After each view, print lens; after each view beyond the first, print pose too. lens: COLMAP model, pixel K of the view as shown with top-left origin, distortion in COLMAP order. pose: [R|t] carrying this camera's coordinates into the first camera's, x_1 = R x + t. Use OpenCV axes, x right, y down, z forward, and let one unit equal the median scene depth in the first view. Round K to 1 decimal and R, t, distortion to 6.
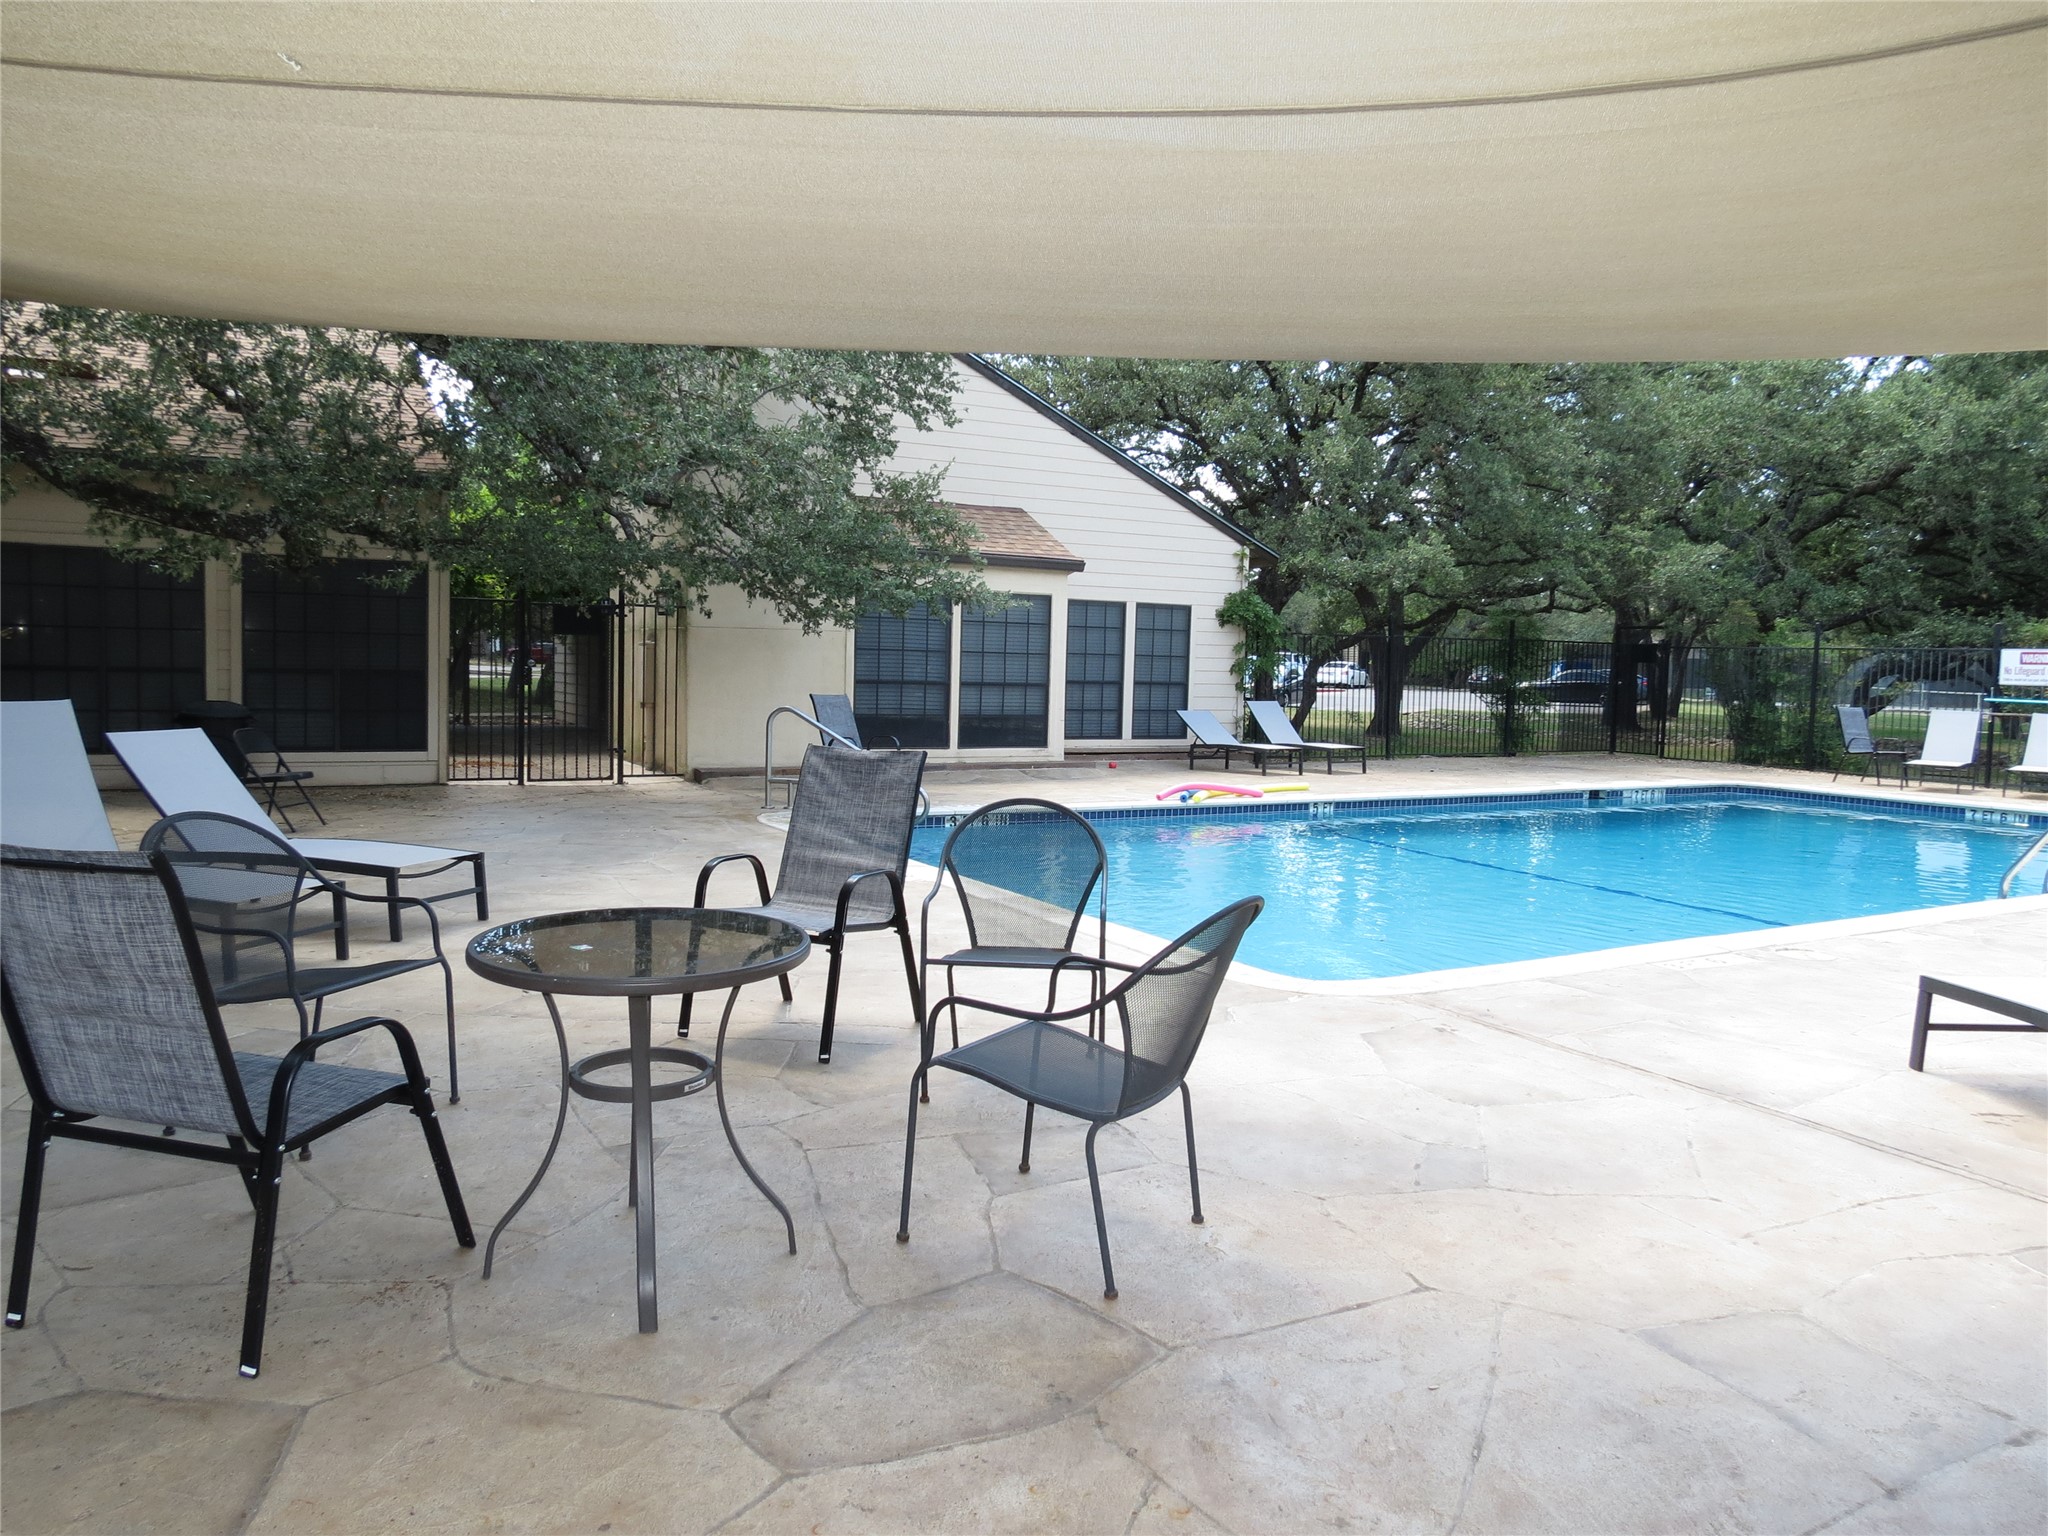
lens RADIAL K [[1458.0, 0, 1031.2], [0, 1458.0, 767.1], [0, 0, 1]] dist [-0.025681, -0.003320]
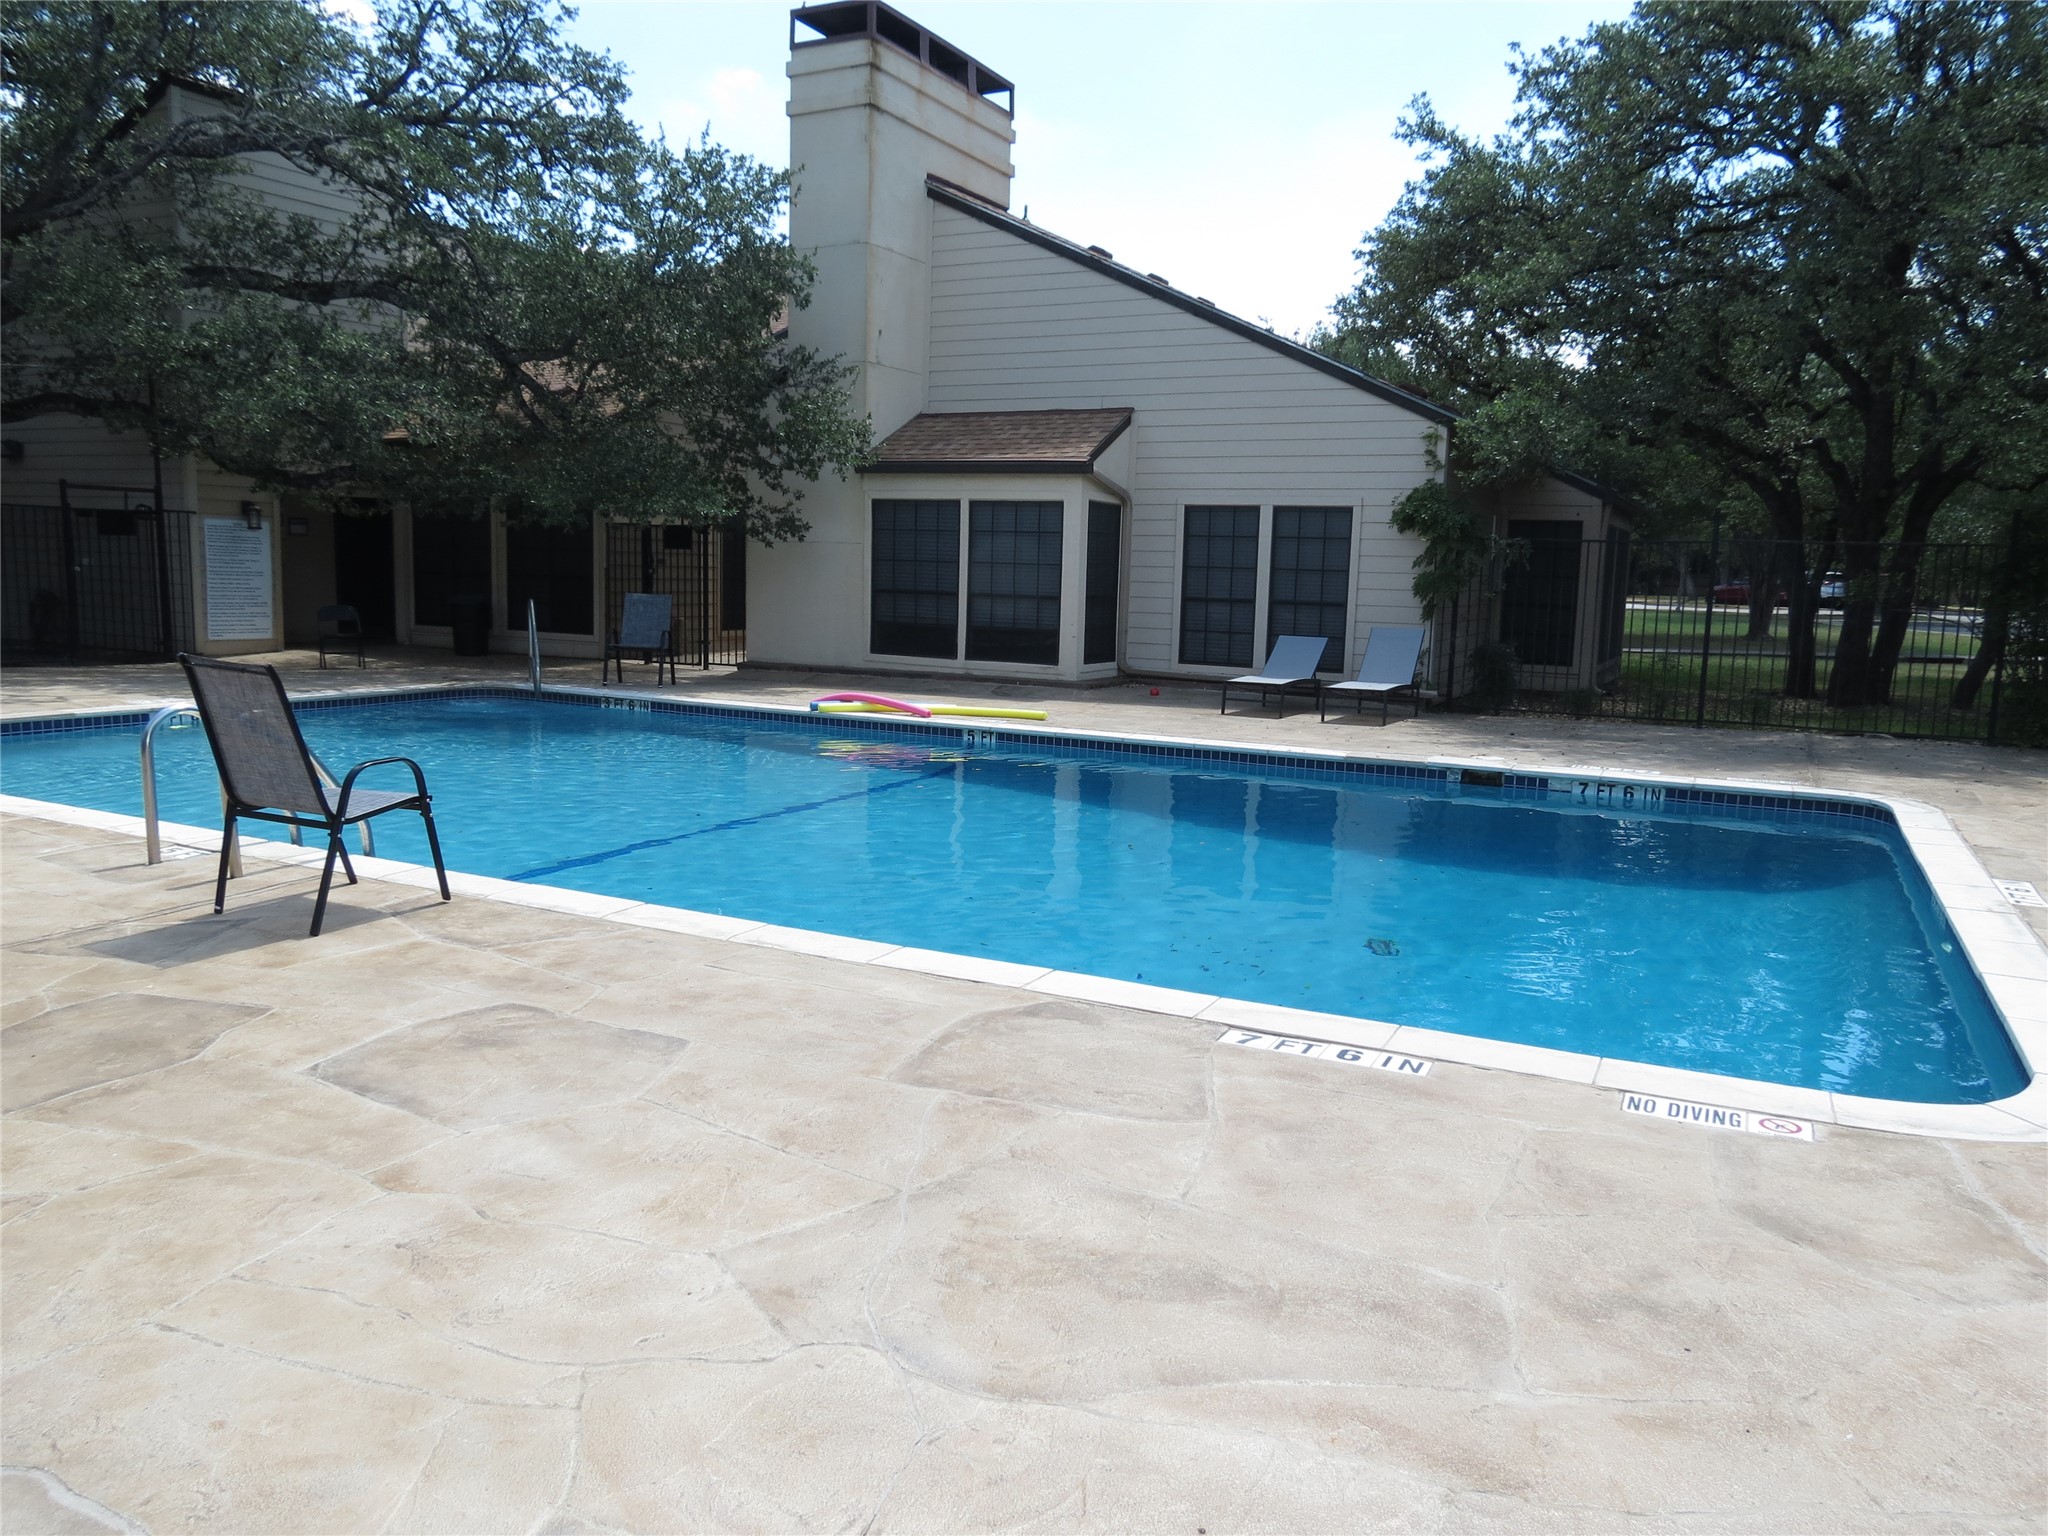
lens RADIAL K [[1458.0, 0, 1031.2], [0, 1458.0, 767.1], [0, 0, 1]] dist [-0.025681, -0.003320]
pose [[0.513414, 0.104526, -0.851752, 0.733856], [-0.074592, 0.994233, 0.077049, -0.017612], [0.854893, 0.023976, 0.518250, 0.451529]]
